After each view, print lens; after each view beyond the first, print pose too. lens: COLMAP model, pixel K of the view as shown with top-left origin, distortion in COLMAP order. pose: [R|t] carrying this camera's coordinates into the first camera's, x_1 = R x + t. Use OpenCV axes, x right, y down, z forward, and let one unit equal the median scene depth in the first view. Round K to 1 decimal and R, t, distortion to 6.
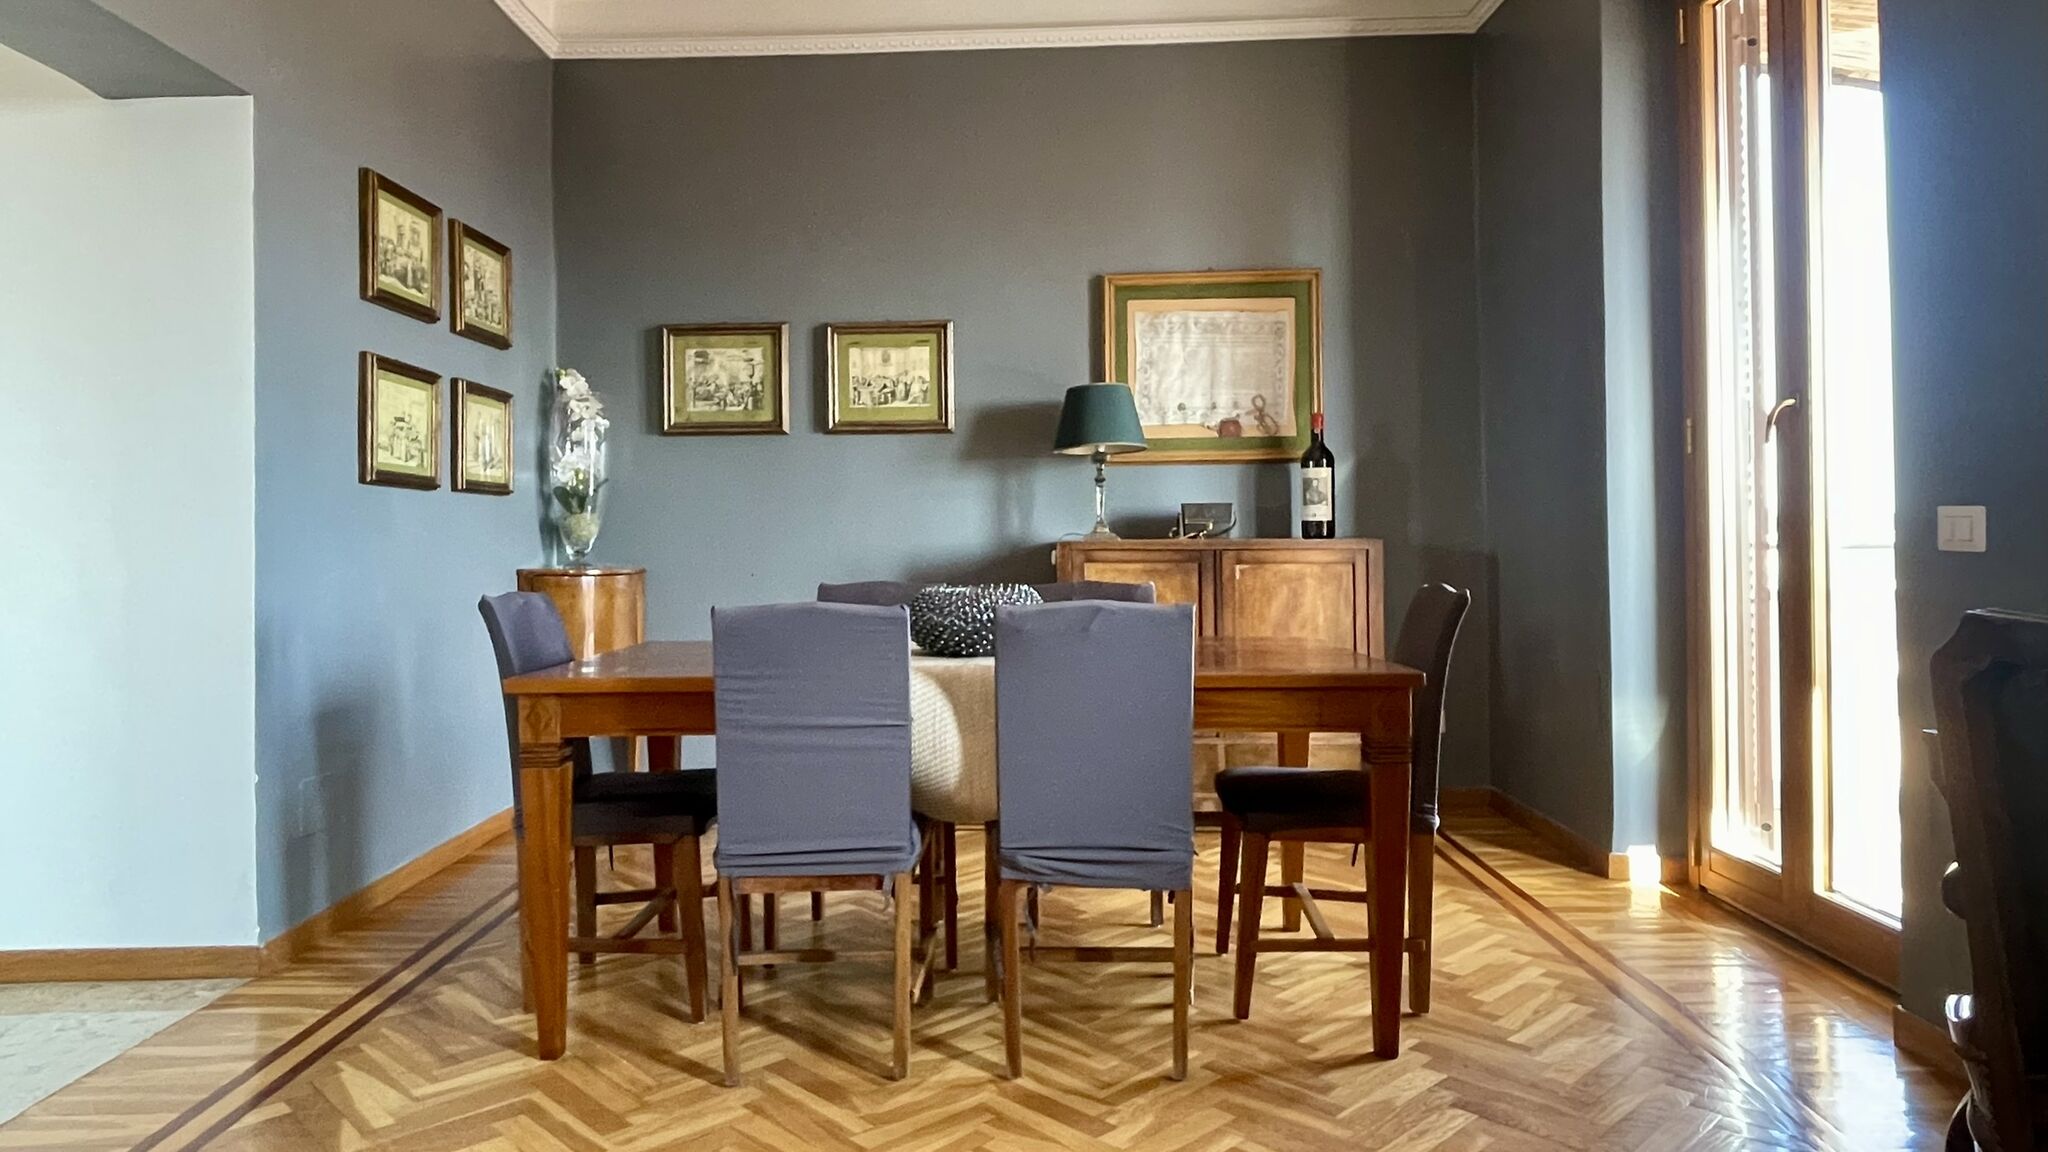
lens RADIAL K [[1255.9, 0, 1018.3], [0, 1255.9, 520.4], [0, 0, 1]] dist [0.002619, -0.000414]
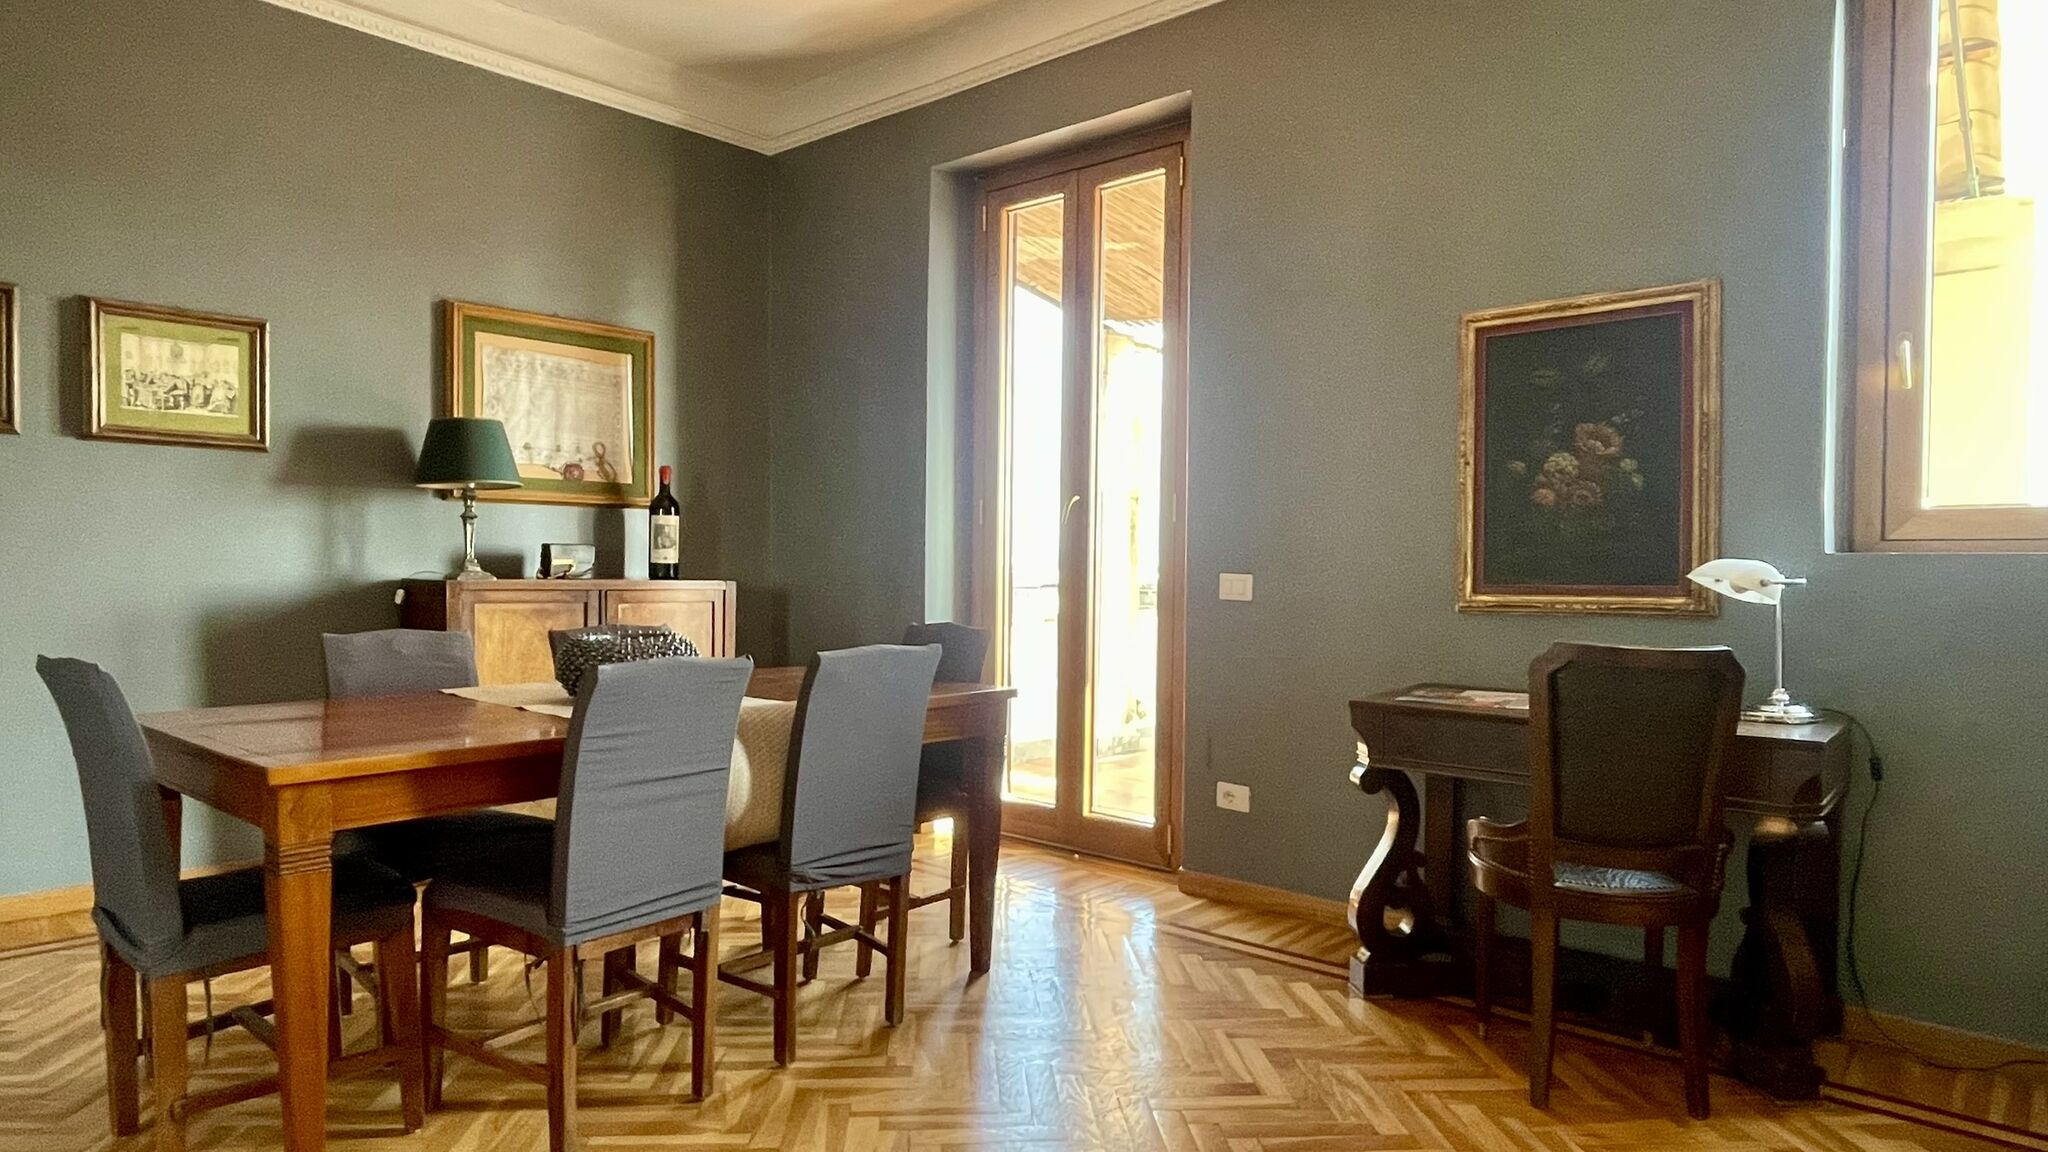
lens RADIAL K [[1196.5, 0, 1024.0], [0, 1196.5, 576.0], [0, 0, 1]] dist [-0.000801, -0.000880]
pose [[0.642225, 0.009508, 0.766457, -0.349450], [-0.029148, 0.999503, 0.012025, -0.009774], [-0.765962, -0.030064, 0.642183, 0.075207]]
